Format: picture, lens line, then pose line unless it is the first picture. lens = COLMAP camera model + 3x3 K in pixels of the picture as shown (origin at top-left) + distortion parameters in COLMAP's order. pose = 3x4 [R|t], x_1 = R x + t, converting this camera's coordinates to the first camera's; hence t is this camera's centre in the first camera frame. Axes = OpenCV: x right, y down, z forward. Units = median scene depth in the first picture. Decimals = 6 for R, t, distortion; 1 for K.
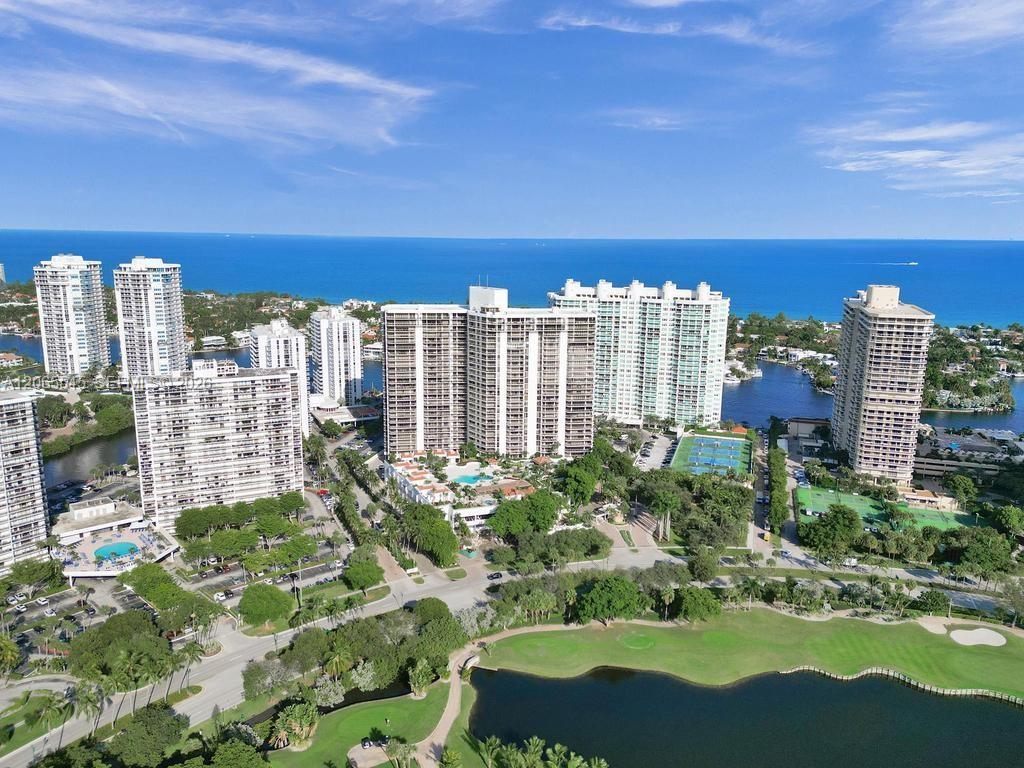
lens RADIAL K [[708.0, 0, 512.0], [0, 708.0, 384.0], [0, 0, 1]] dist [0.032149, -0.002465]
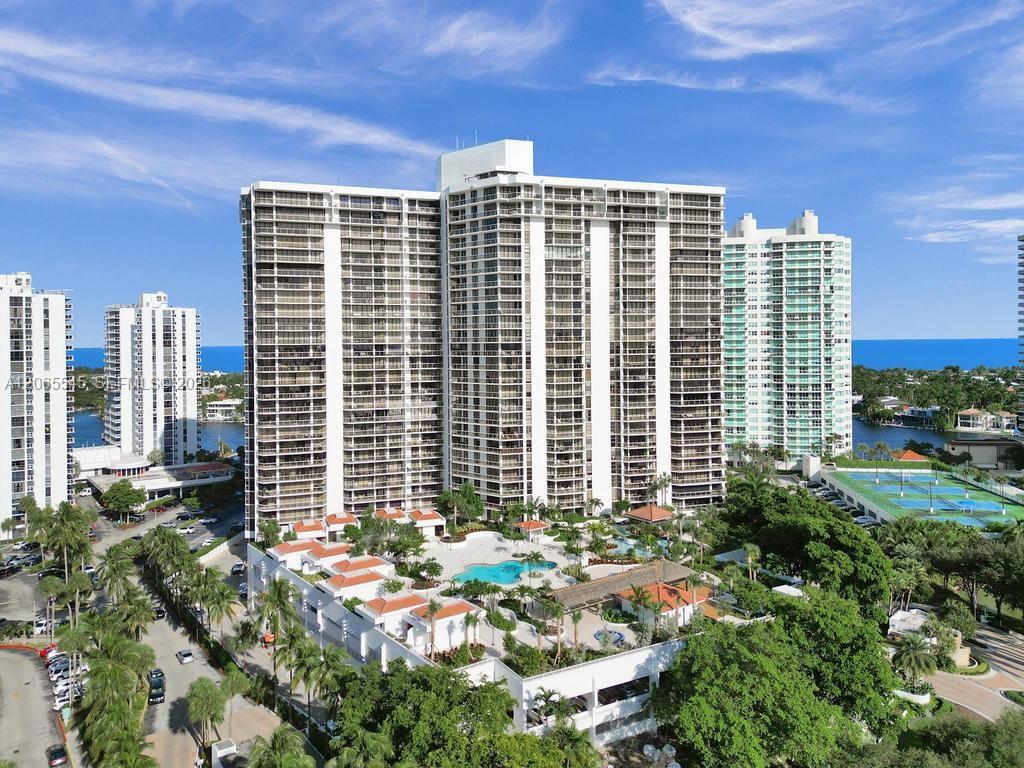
lens RADIAL K [[742.2, 0, 510.4], [0, 742.2, 347.0], [0, 0, 1]] dist [0.028767, -0.002877]
pose [[0.984011, -0.025155, 0.176325, -0.107657], [0.057945, 0.981335, -0.183369, 0.084342], [-0.168421, 0.190654, 0.967102, 0.561385]]
